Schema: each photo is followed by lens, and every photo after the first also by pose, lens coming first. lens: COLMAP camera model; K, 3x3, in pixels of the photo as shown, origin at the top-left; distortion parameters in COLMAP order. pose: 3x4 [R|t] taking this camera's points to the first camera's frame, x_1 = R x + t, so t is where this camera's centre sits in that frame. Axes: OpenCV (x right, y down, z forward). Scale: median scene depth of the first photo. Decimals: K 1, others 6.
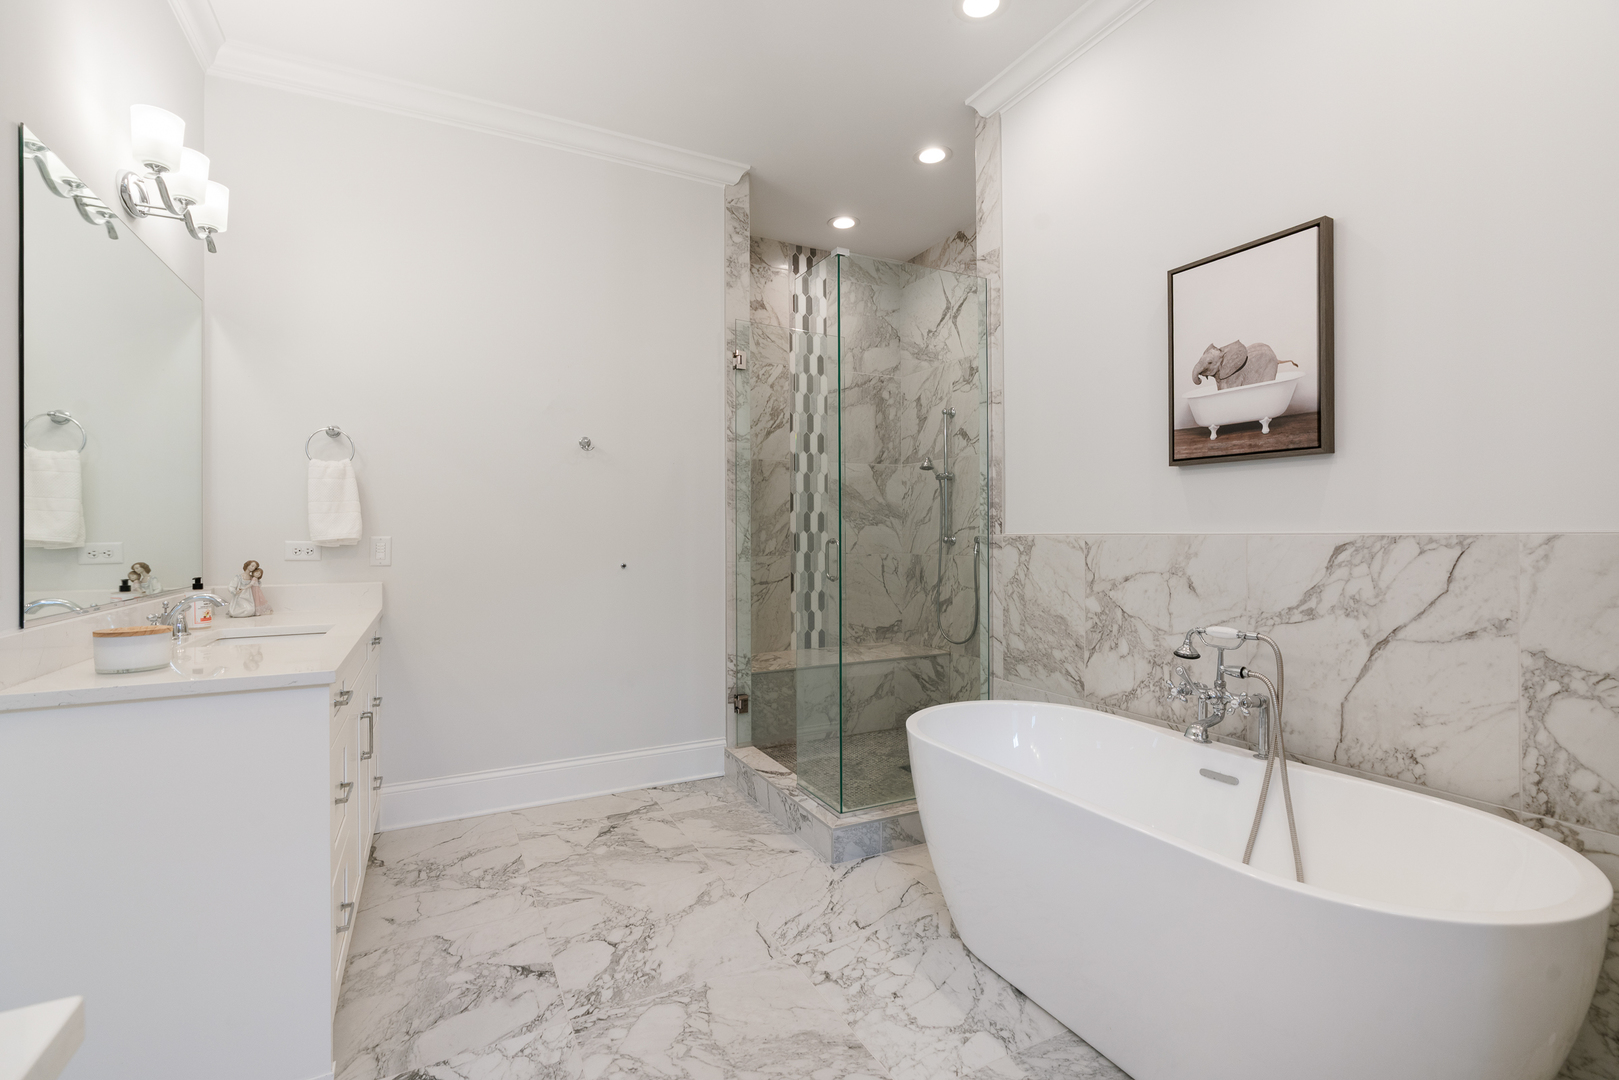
lens RADIAL K [[730.8, 0, 813.5], [0, 730.8, 530.7], [0, 0, 1]] dist [-0.014408, 0.007786]
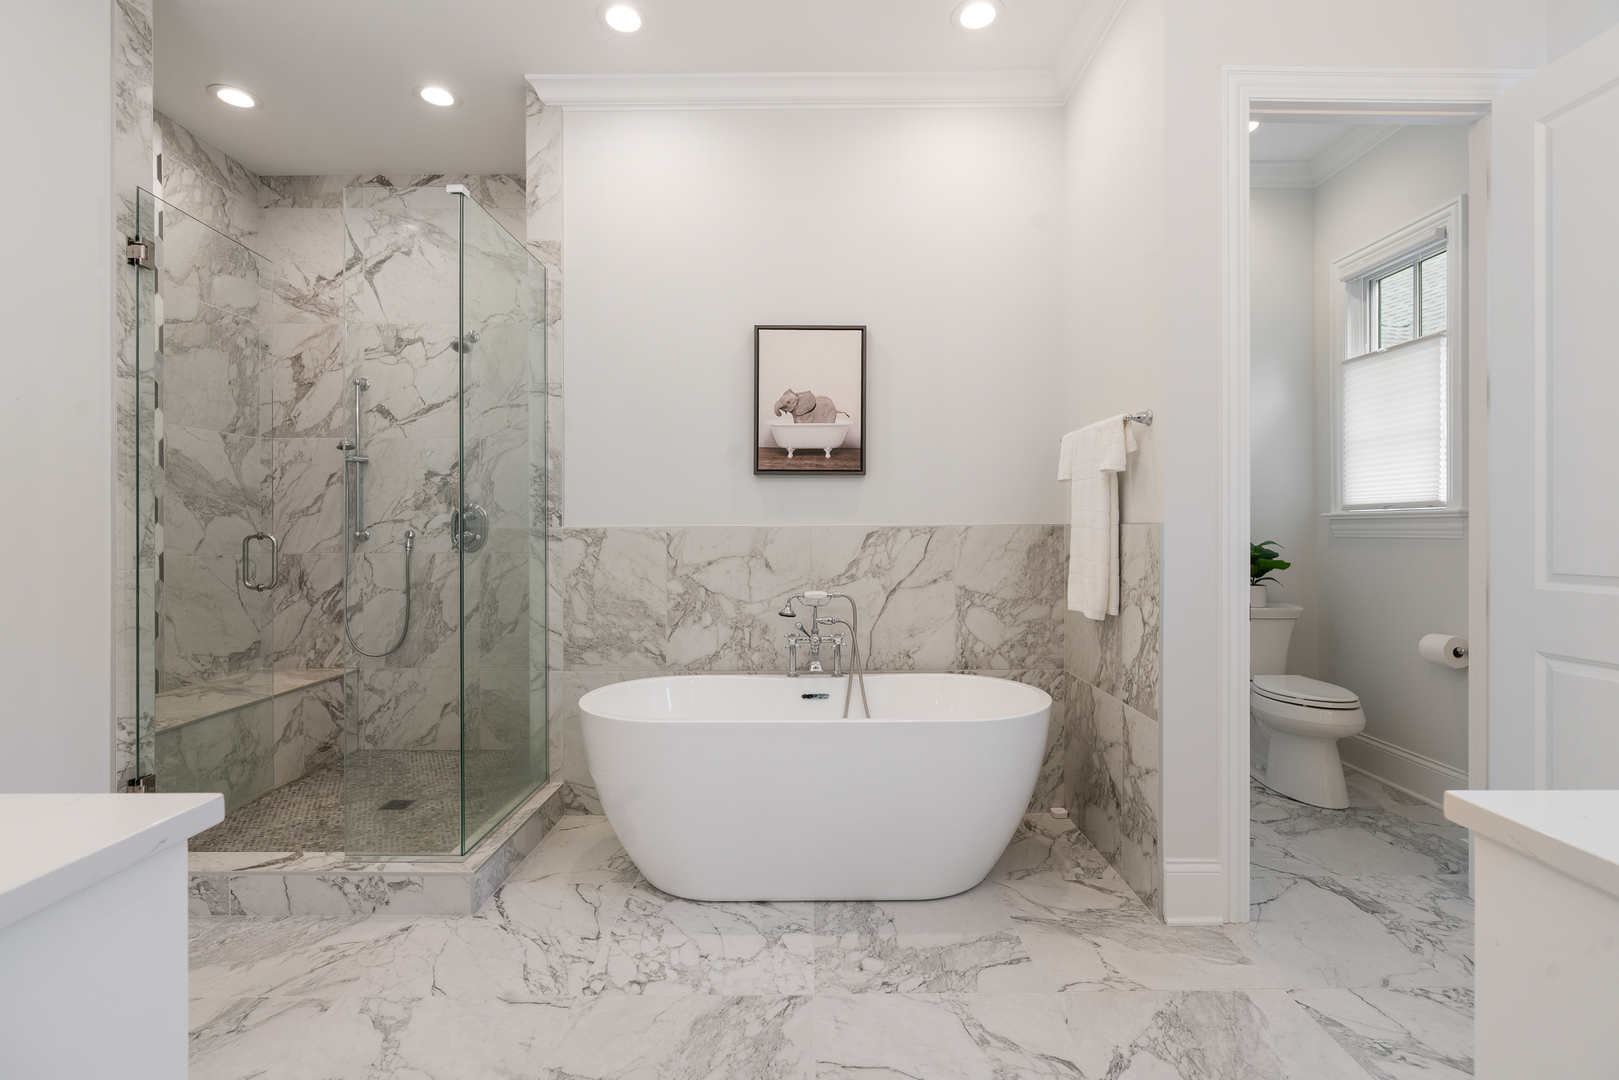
lens RADIAL K [[730.8, 0, 808.7], [0, 730.8, 527.3], [0, 0, 1]] dist [-0.014408, 0.007786]
pose [[0.463336, 0.005902, 0.886163, -0.600941], [-0.002879, 0.999983, -0.005155, 0.012431], [-0.886178, -0.000162, 0.463345, 0.292035]]
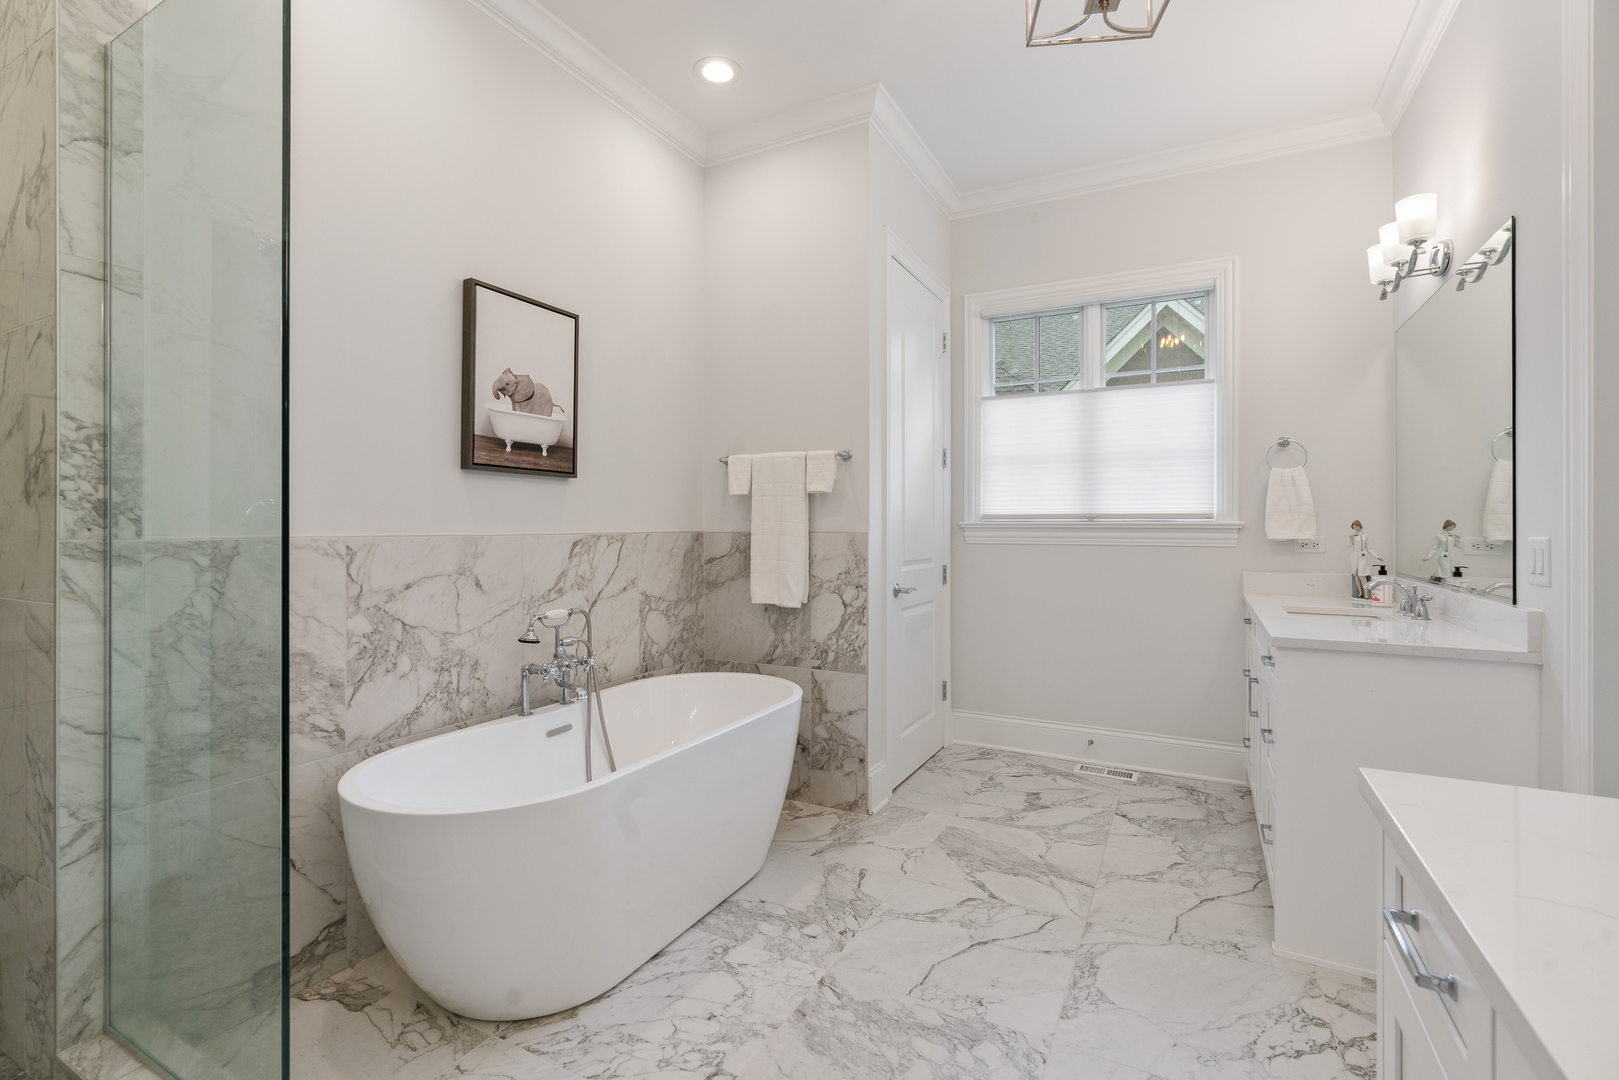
lens RADIAL K [[730.8, 0, 812.5], [0, 730.8, 522.8], [0, 0, 1]] dist [-0.014408, 0.007786]
pose [[-0.569435, 0.010196, 0.821973, -0.595252], [0.000000, 0.999923, -0.012404, 0.000059], [-0.822036, -0.007063, -0.569392, 1.133642]]
